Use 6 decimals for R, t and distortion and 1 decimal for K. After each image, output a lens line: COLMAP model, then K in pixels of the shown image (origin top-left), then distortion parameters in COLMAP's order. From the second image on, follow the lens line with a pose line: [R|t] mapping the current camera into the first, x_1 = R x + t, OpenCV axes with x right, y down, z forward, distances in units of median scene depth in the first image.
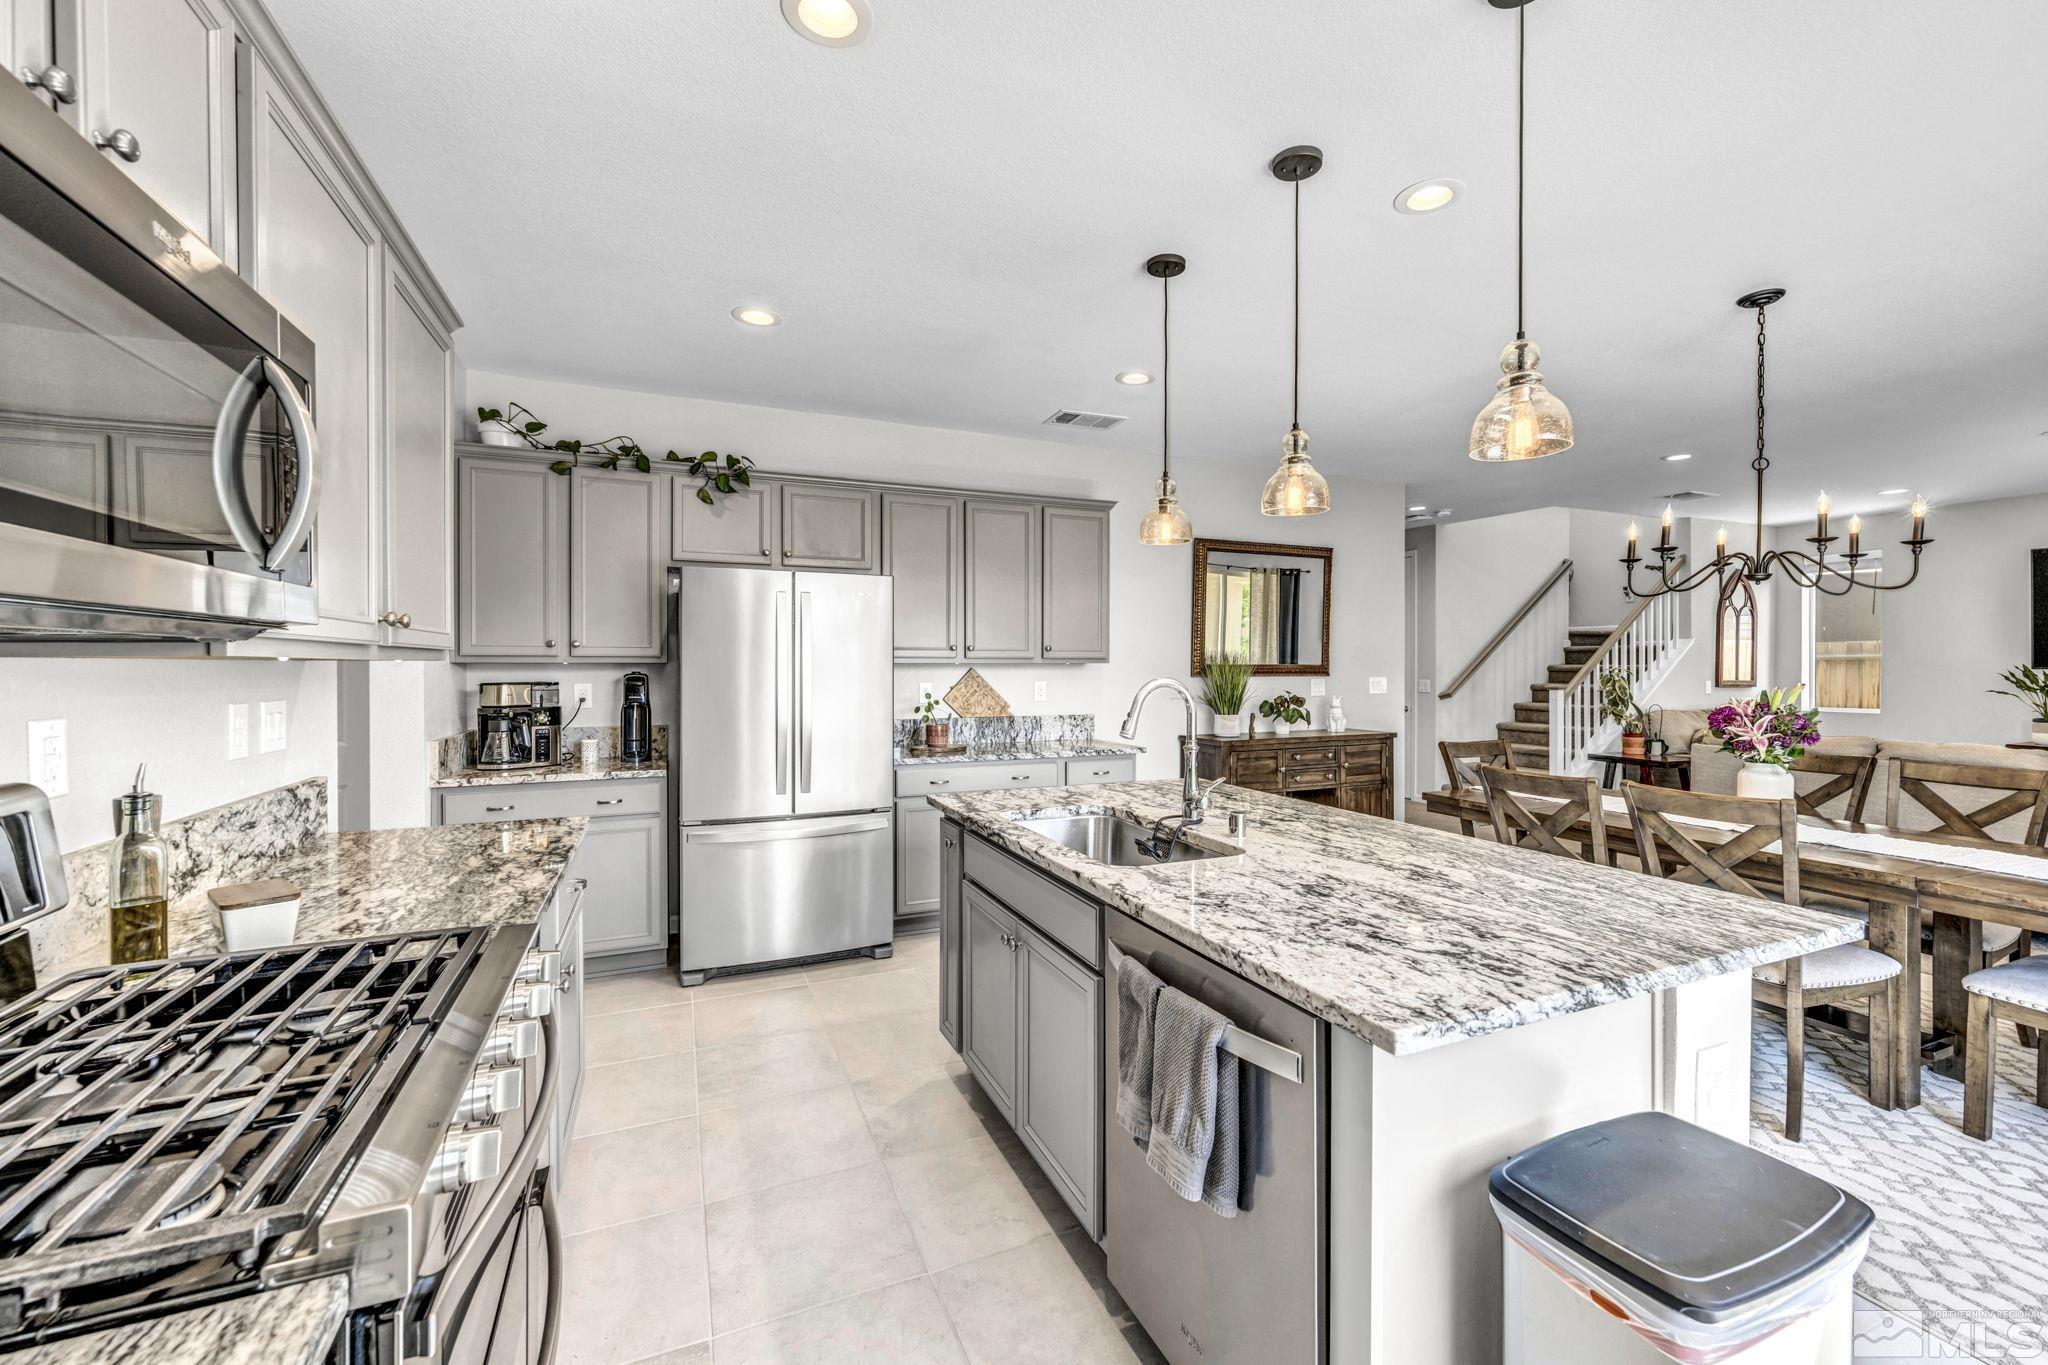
lens RADIAL K [[828.4, 0, 1031.2], [0, 828.4, 675.9], [0, 0, 1]] dist [0.000419, 0.000170]
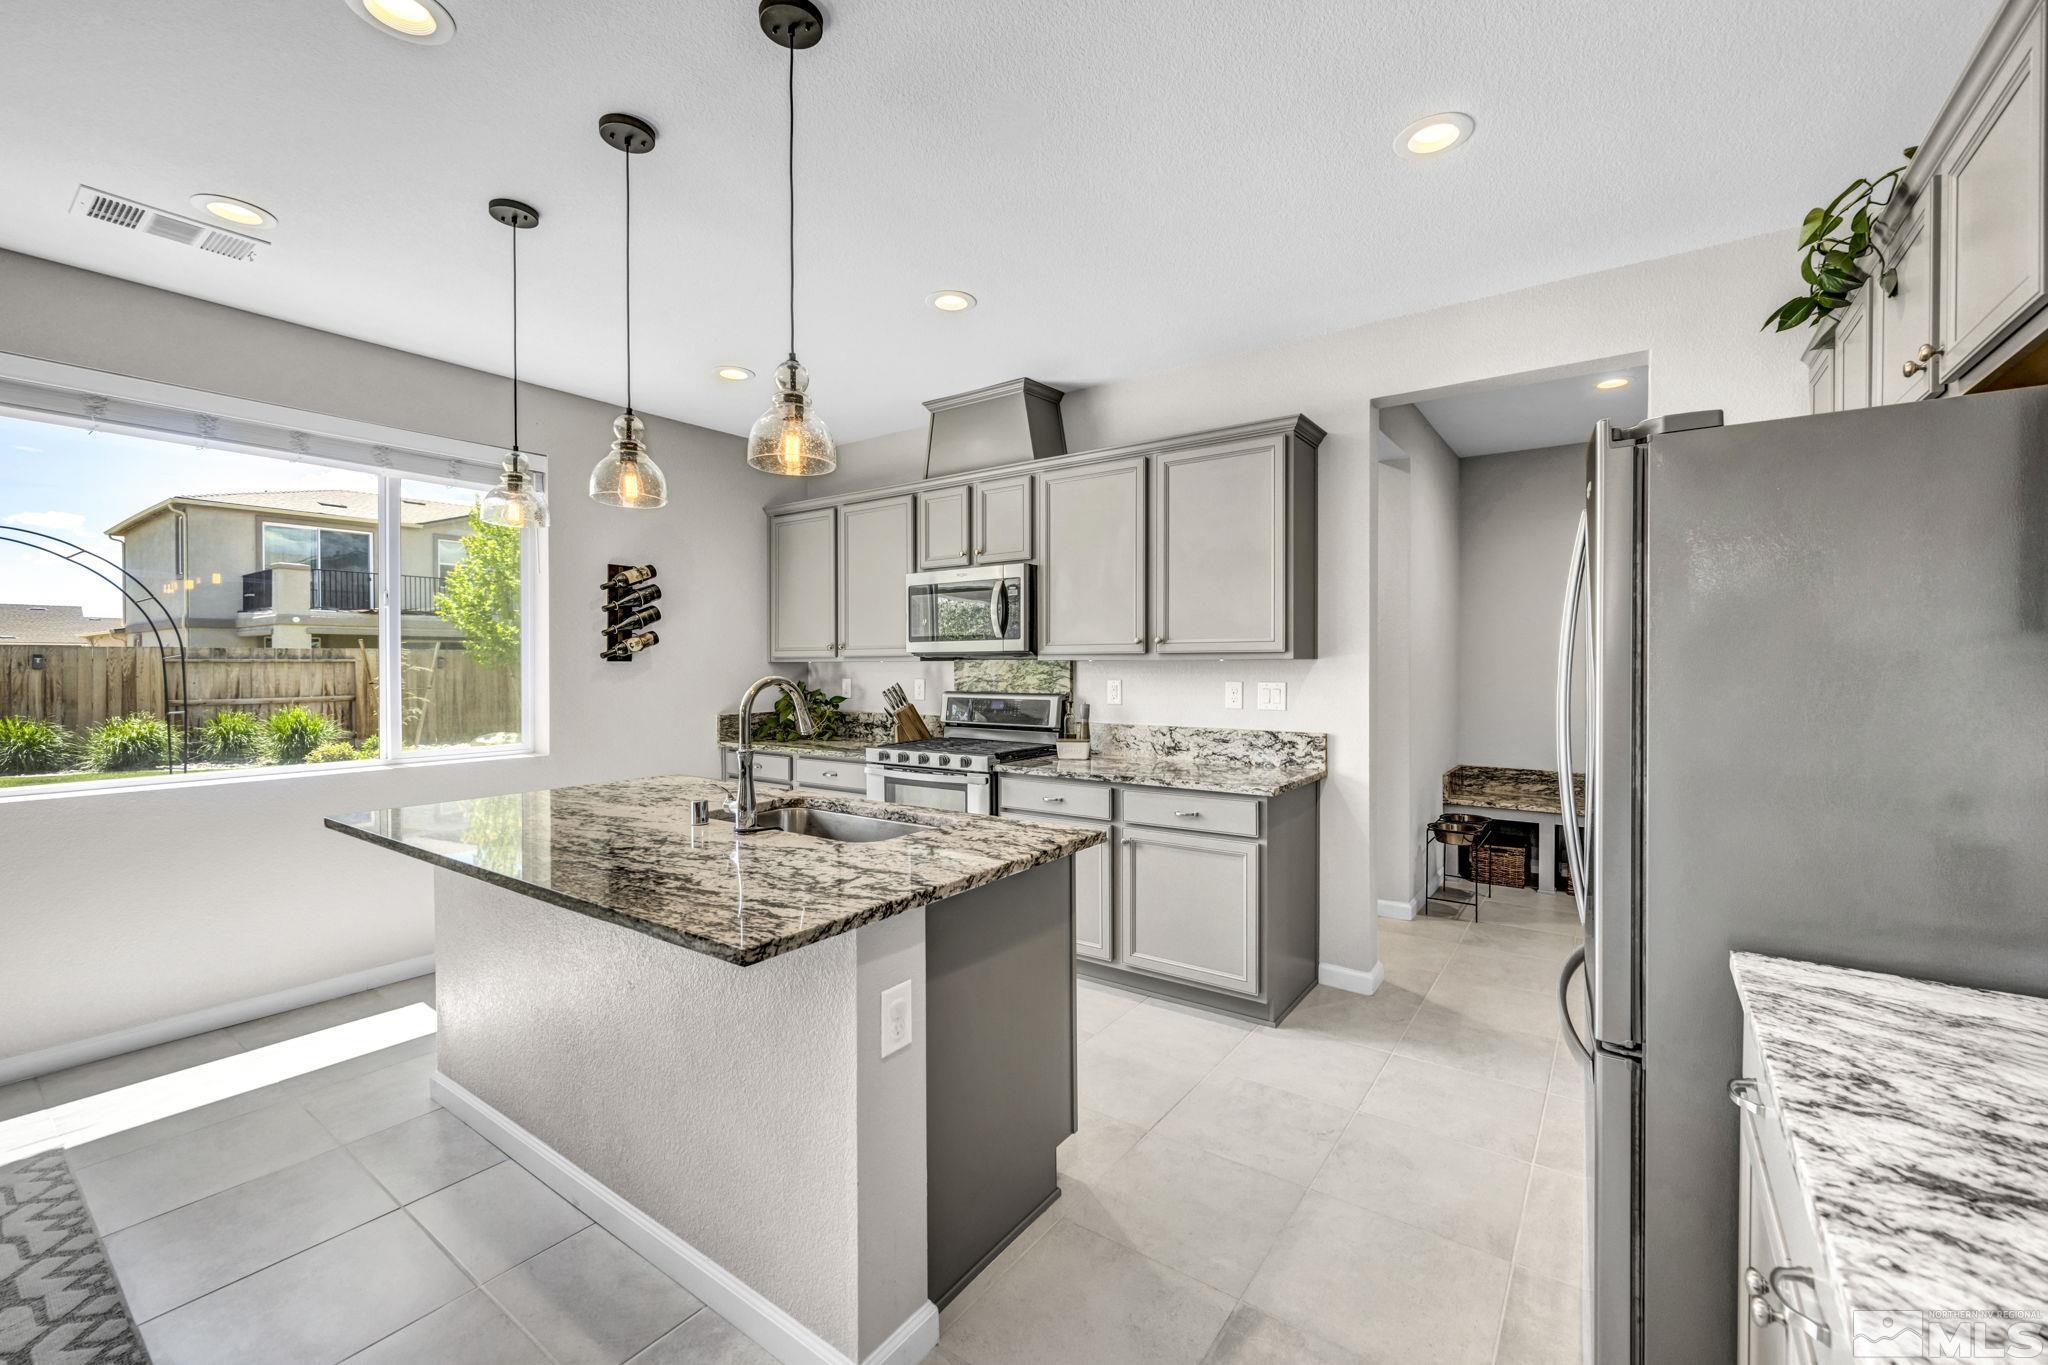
lens RADIAL K [[828.4, 0, 1031.2], [0, 828.4, 675.9], [0, 0, 1]] dist [0.000419, 0.000170]
pose [[-0.852781, 0.006364, -0.522230, 0.152911], [-0.007305, 0.999683, 0.024112, -0.007354], [0.522218, 0.024377, -0.852463, 0.739069]]
